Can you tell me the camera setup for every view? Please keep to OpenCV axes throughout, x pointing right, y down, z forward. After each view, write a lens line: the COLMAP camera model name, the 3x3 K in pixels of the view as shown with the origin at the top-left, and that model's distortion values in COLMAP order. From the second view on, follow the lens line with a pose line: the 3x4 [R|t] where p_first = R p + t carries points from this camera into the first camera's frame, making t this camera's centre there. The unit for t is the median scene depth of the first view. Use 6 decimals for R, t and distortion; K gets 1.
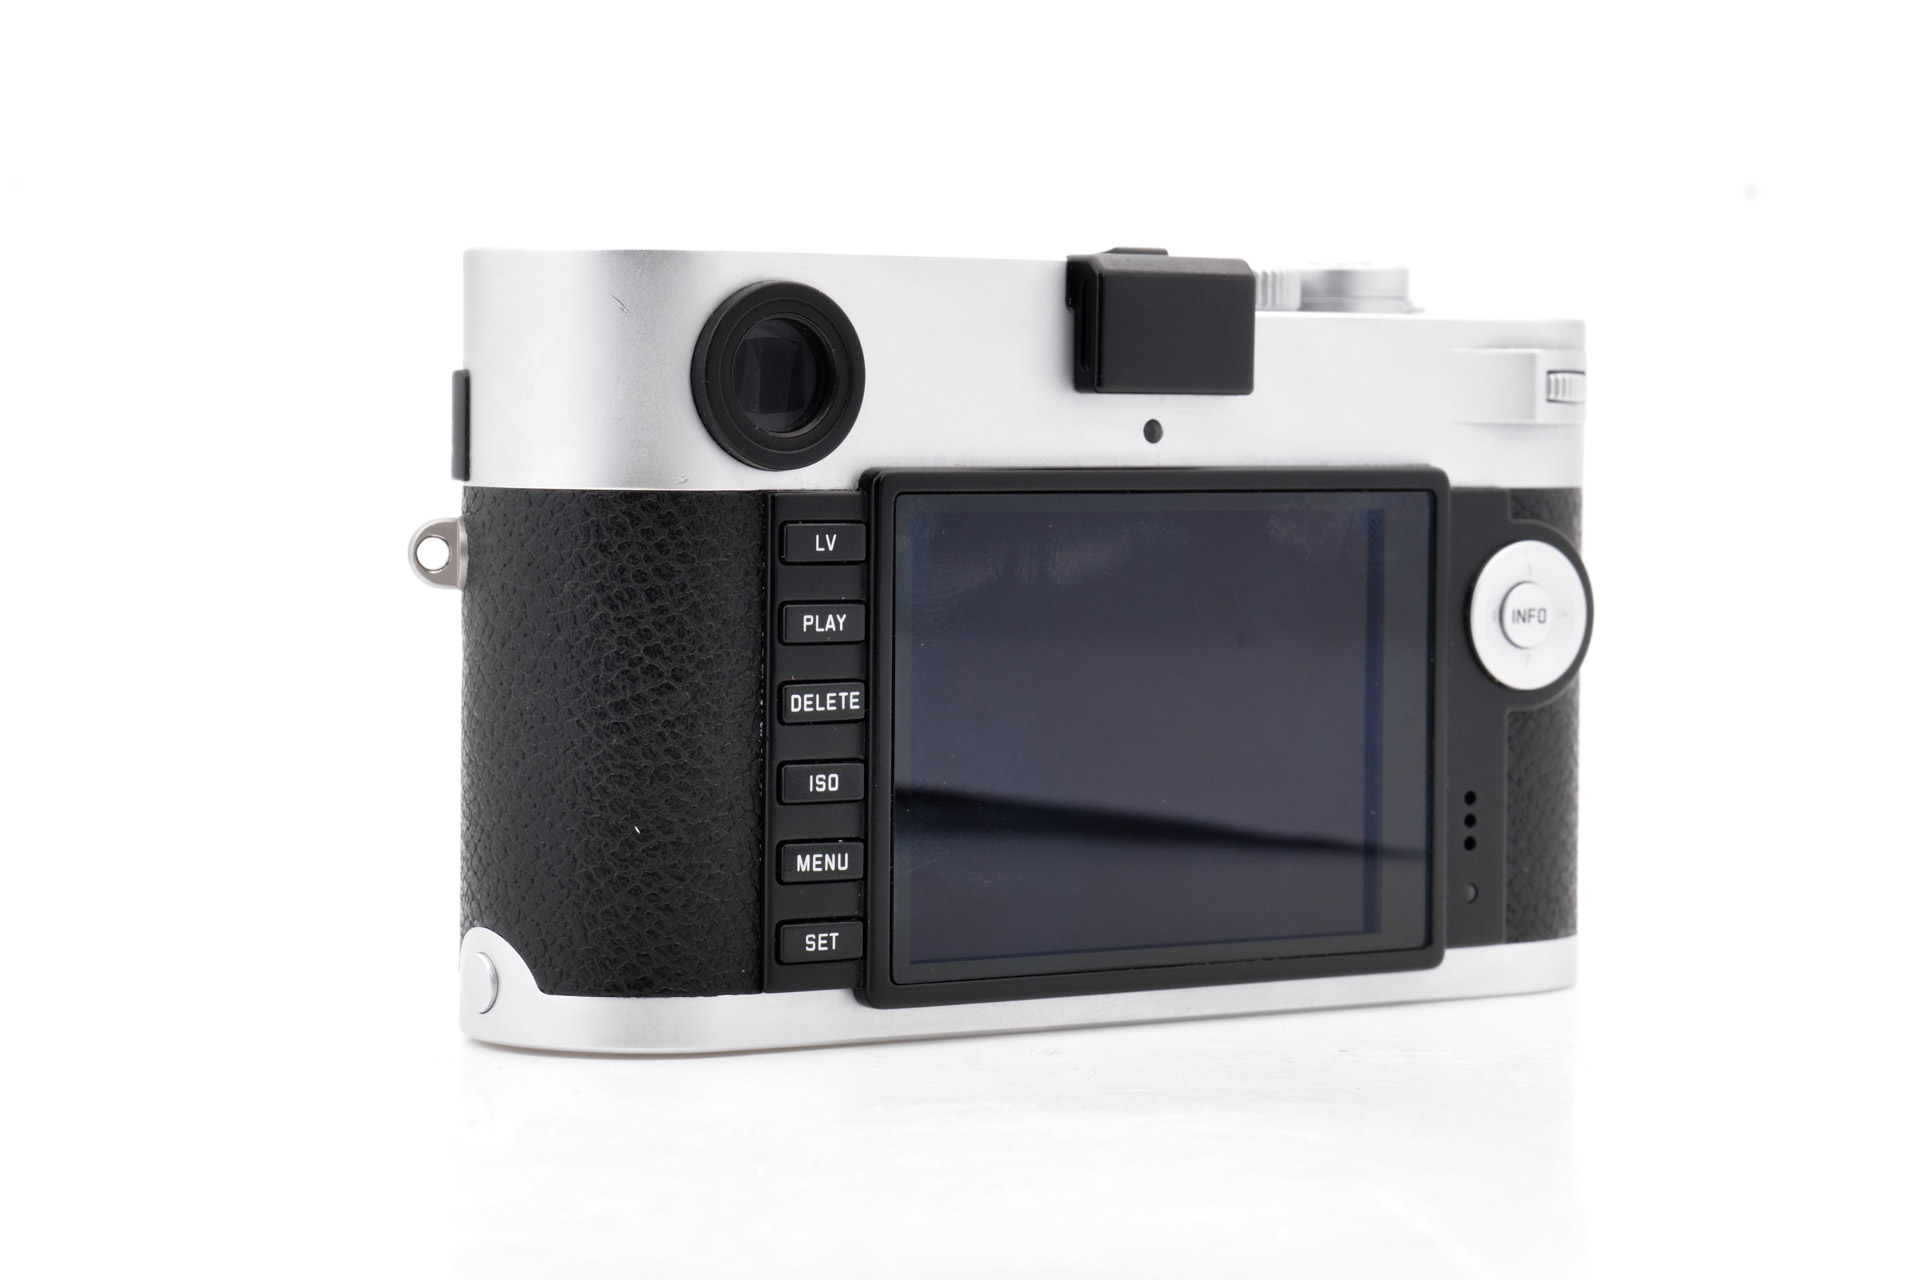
lens RADIAL K [[4982.8, 0, 960.0], [0, 4982.8, 640.0], [0, 0, 1]] dist [-0.003468, -0.082536]
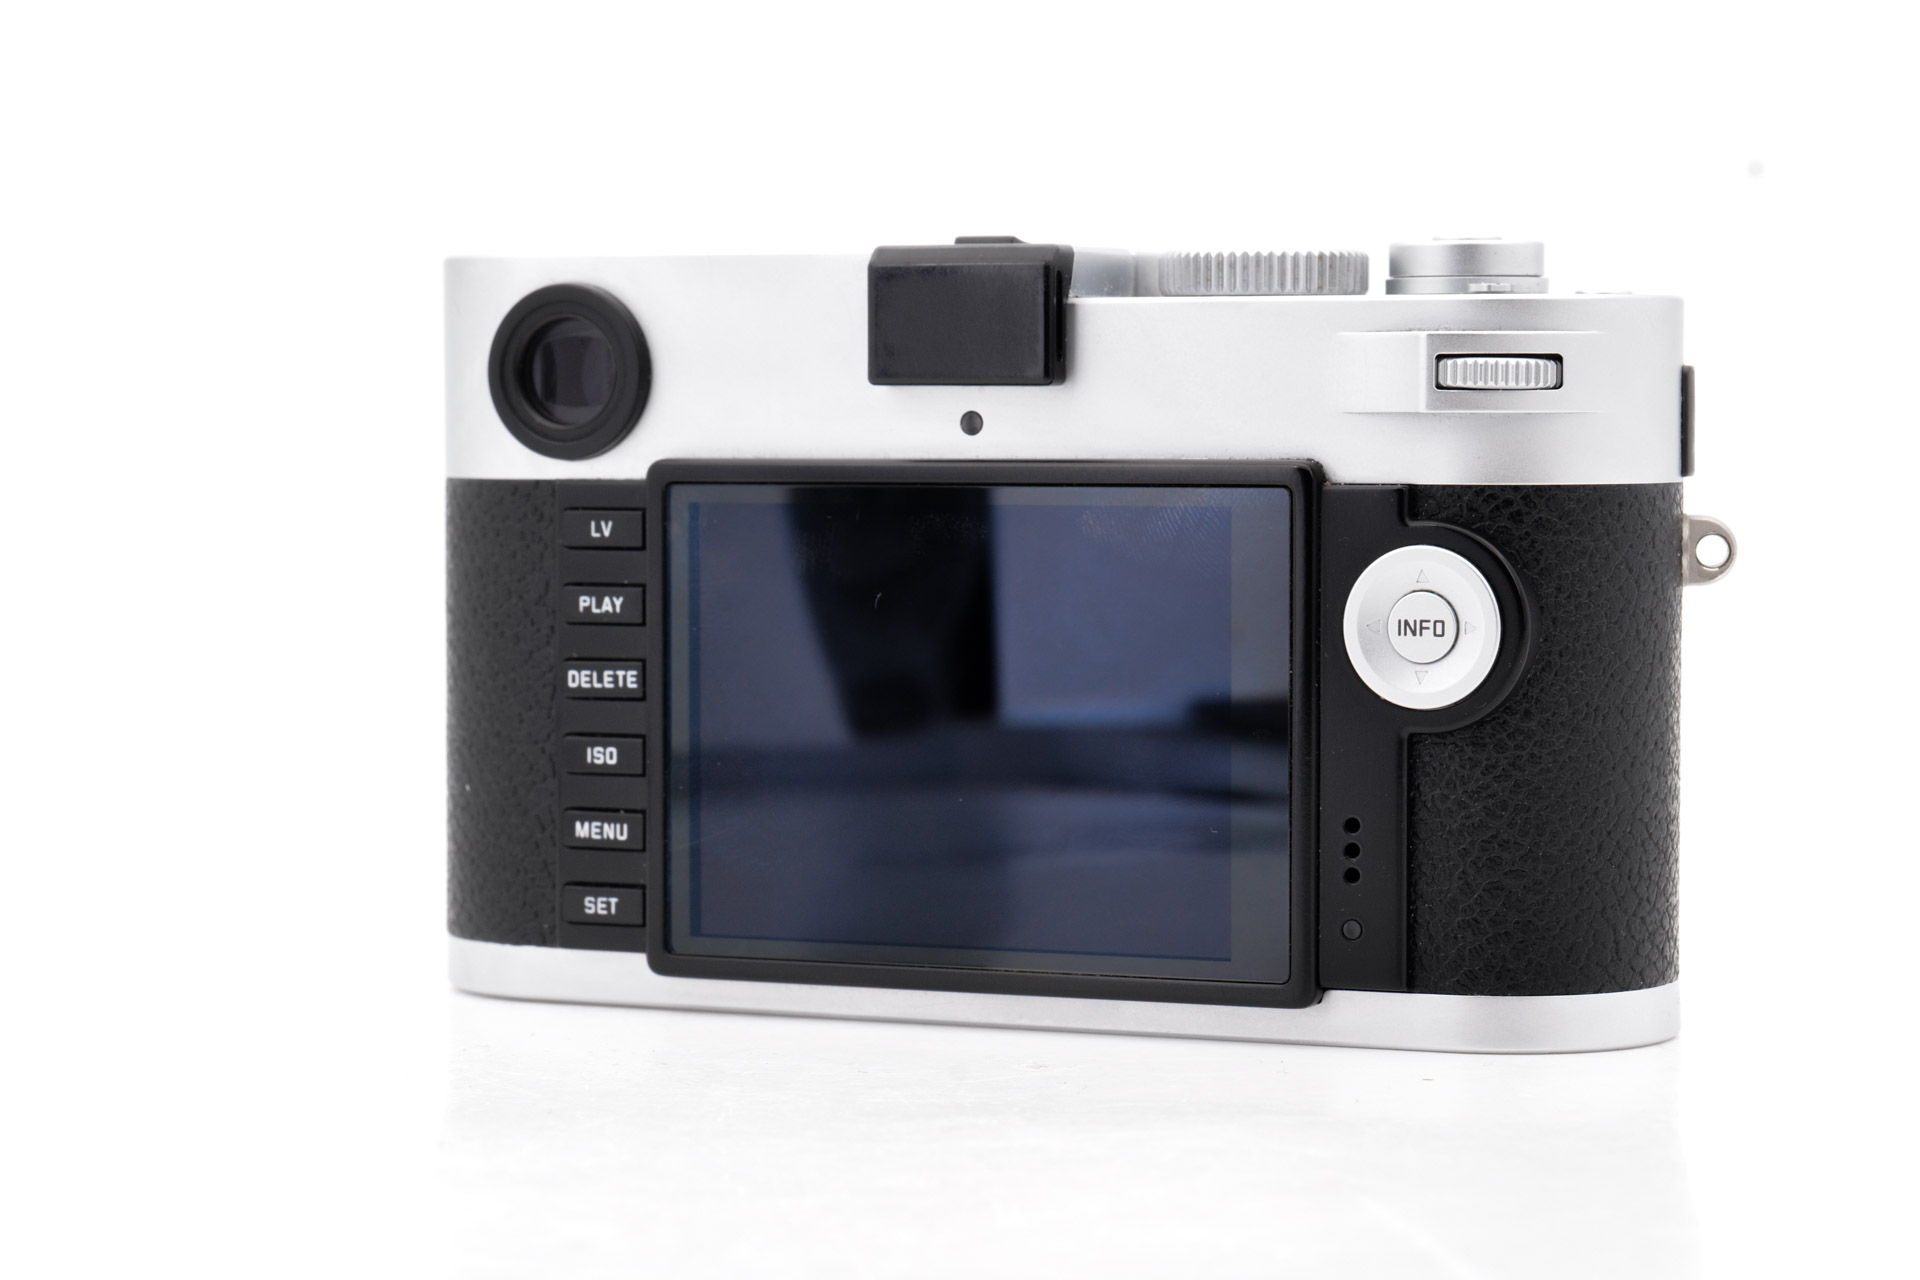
lens RADIAL K [[5026.4, 0, 960.0], [0, 5026.4, 640.0], [0, 0, 1]] dist [-0.004754, -0.014524]
pose [[0.545046, 0.032396, -0.837780, 0.906808], [-0.035355, 0.999252, 0.015638, -0.015252], [0.837660, 0.021096, 0.545784, 0.478707]]
